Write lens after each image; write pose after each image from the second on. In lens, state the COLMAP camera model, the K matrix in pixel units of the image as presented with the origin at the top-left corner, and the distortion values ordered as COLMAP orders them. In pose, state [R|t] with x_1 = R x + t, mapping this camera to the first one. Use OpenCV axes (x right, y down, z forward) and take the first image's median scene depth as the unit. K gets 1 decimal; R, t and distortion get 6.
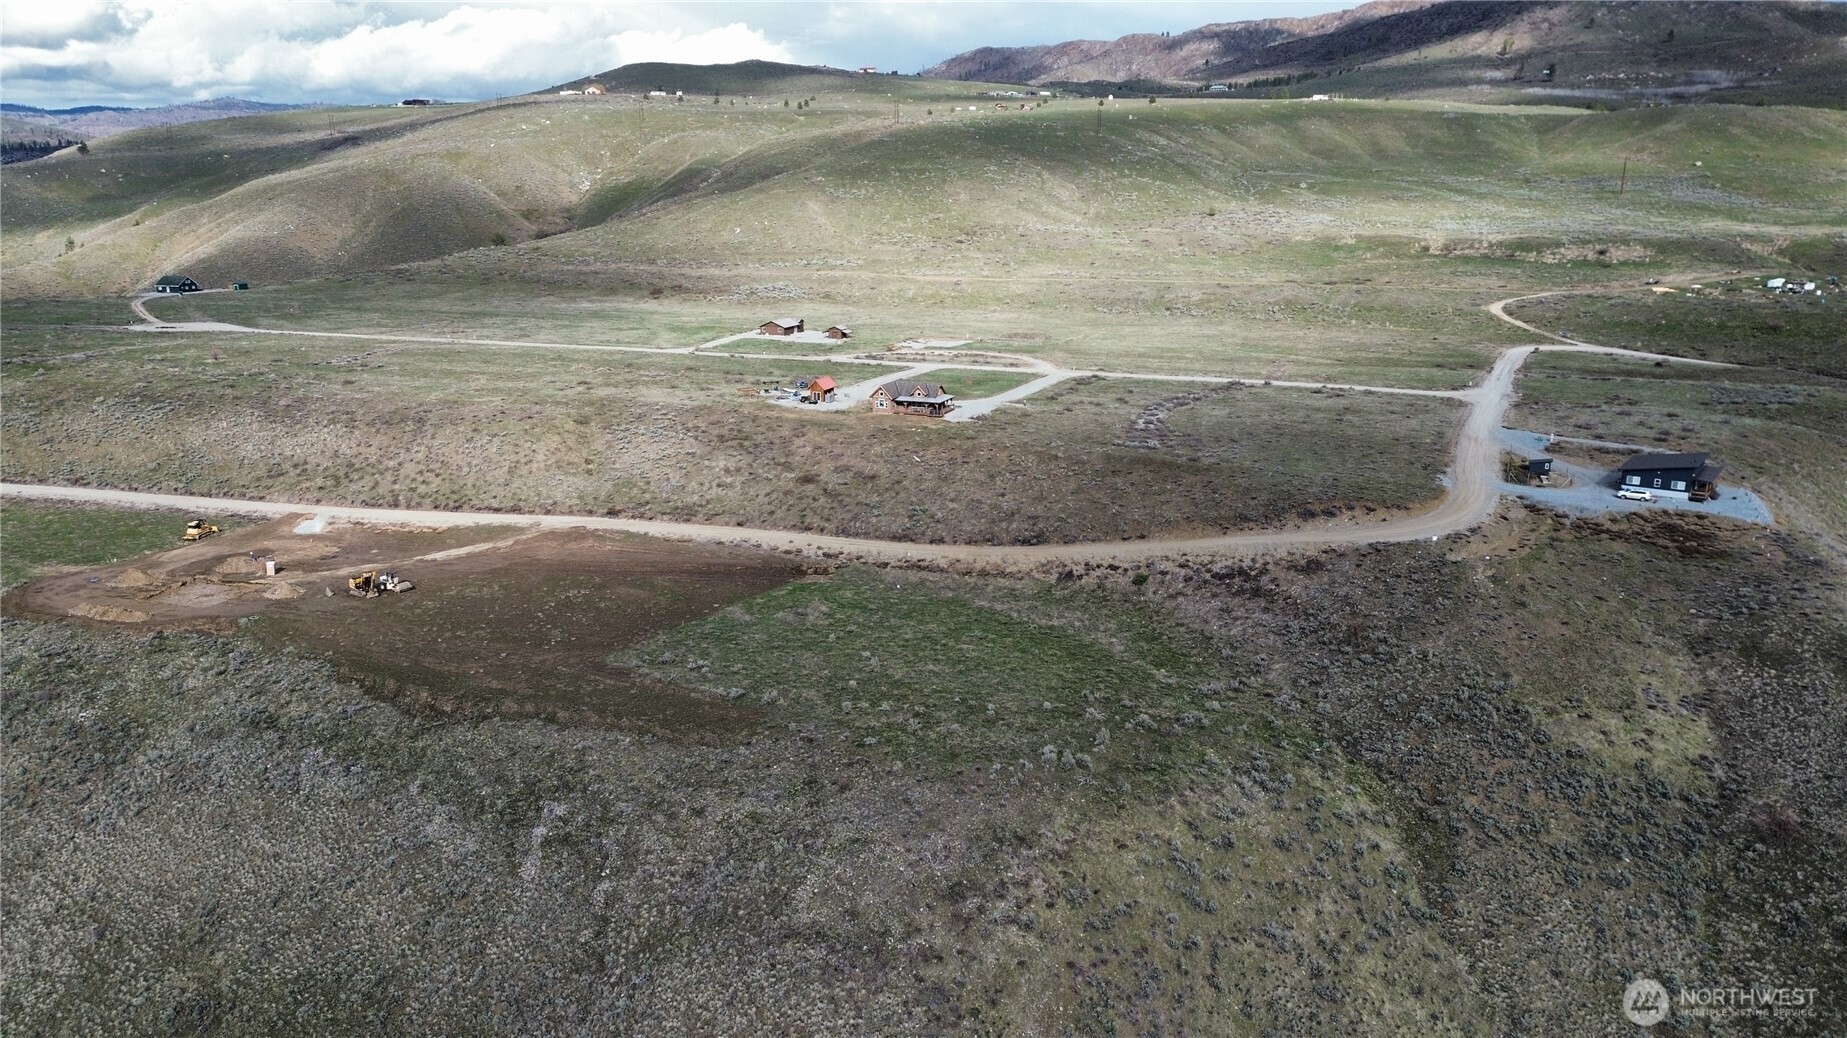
lens RADIAL K [[1301.6, 0, 927.5], [0, 1301.6, 530.5], [0, 0, 1]] dist [0.097989, -0.117564]
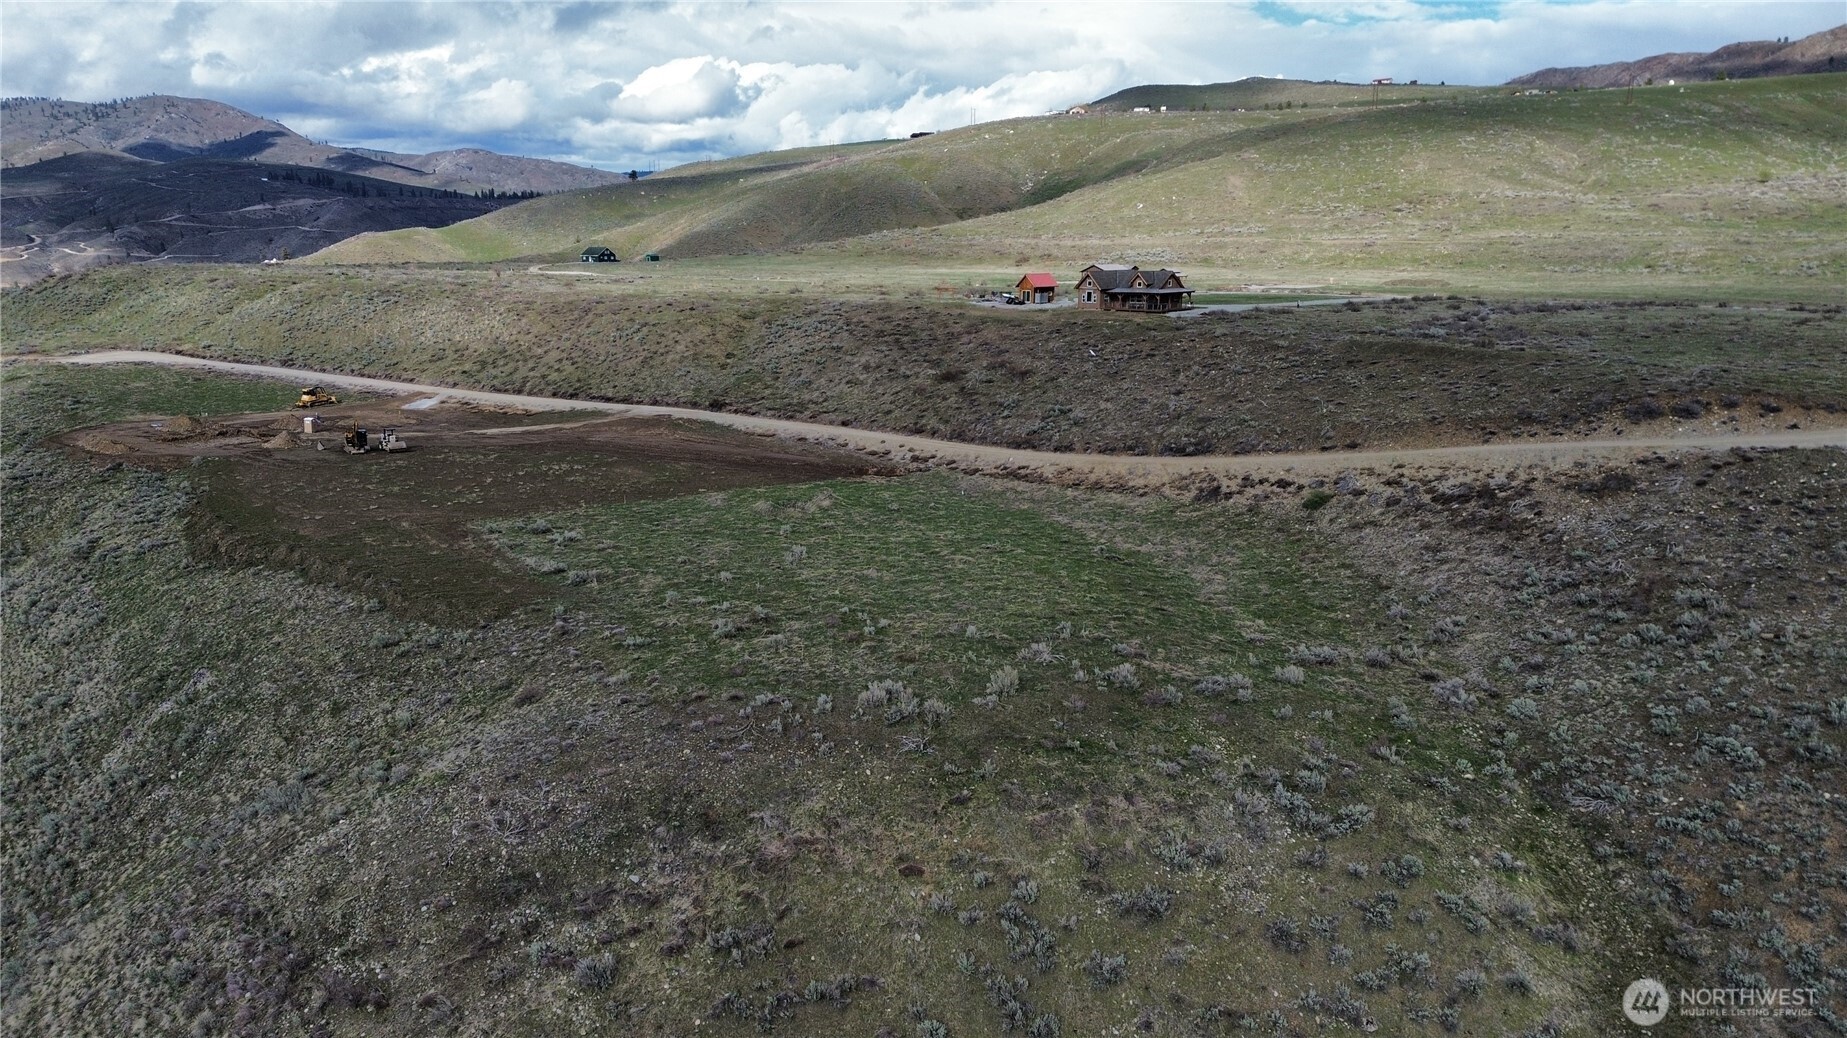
lens RADIAL K [[1301.6, 0, 927.5], [0, 1301.6, 530.5], [0, 0, 1]] dist [0.097989, -0.117564]
pose [[0.924544, 0.079417, -0.372708, 0.220615], [-0.094210, 0.995318, -0.021614, 0.080301], [0.369246, 0.055096, 0.927697, 0.351296]]
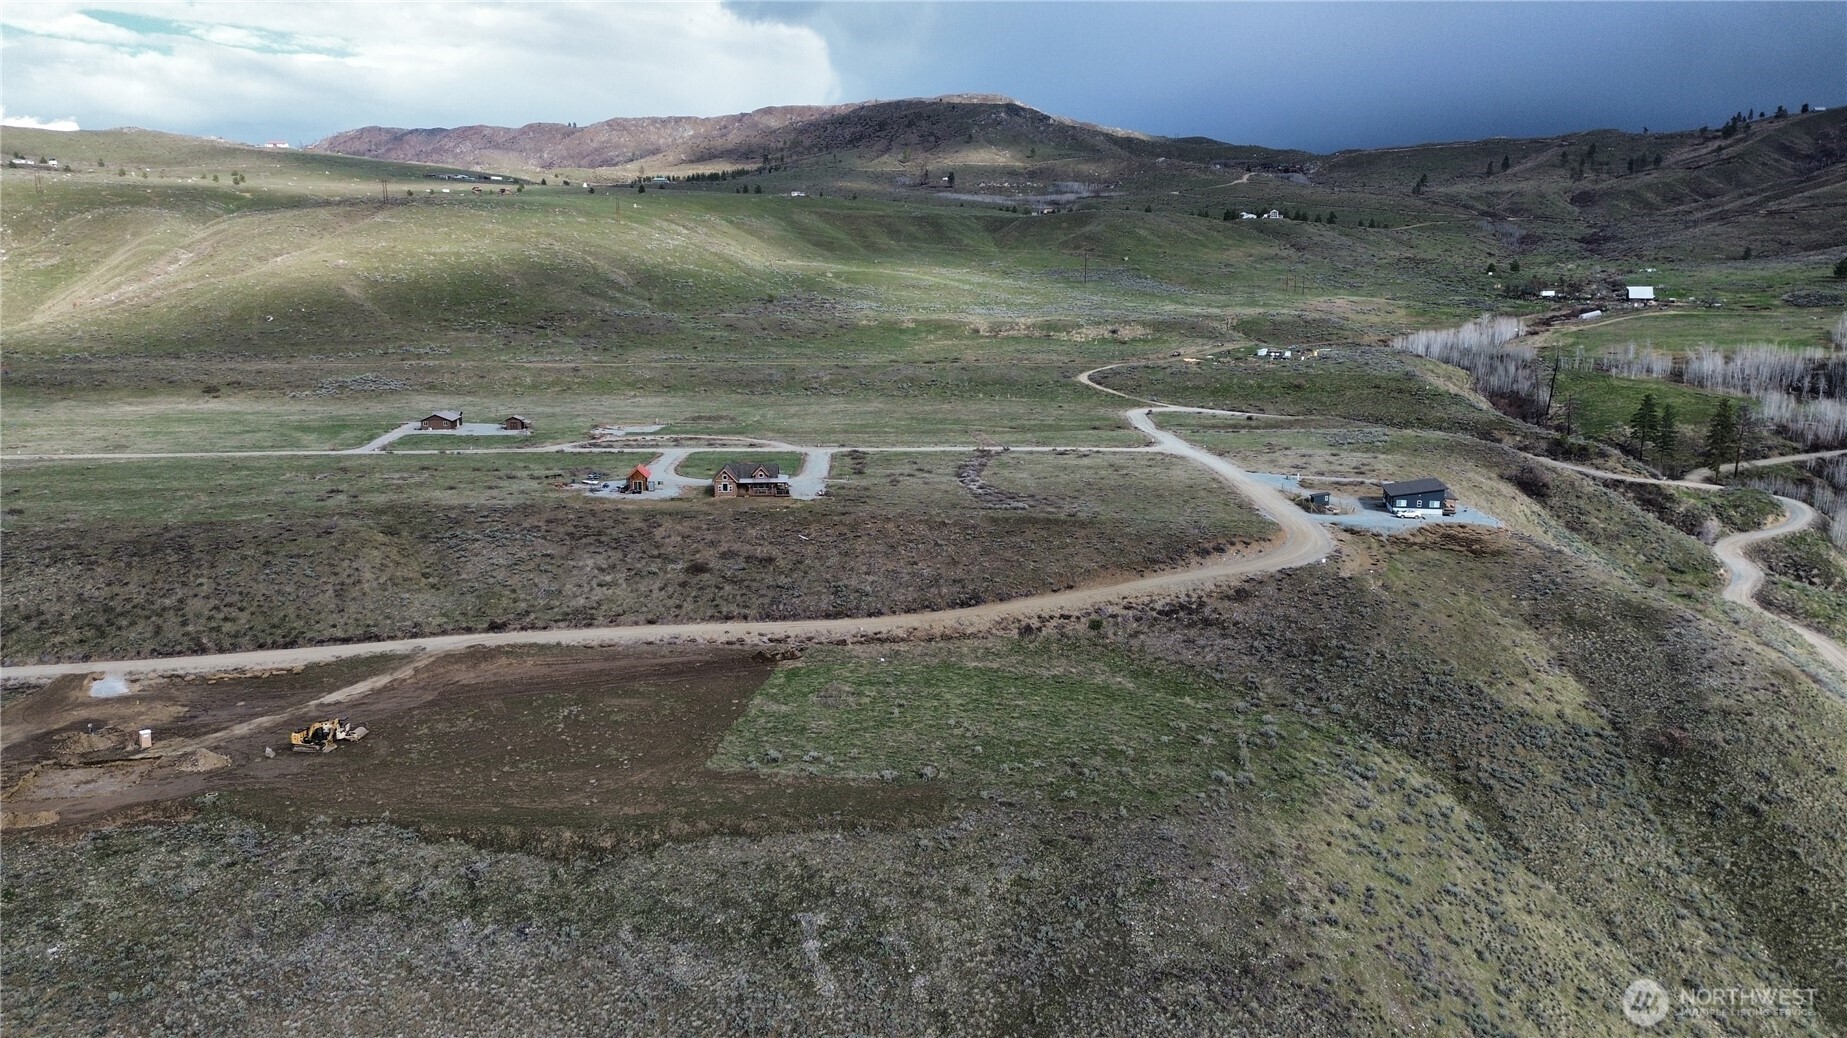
lens RADIAL K [[1301.6, 0, 927.5], [0, 1301.6, 530.5], [0, 0, 1]] dist [0.097989, -0.117564]
pose [[0.900401, -0.083188, 0.427033, -0.413731], [0.110212, 0.993146, -0.038914, -0.013357], [-0.420869, 0.082103, 0.903398, 0.066754]]
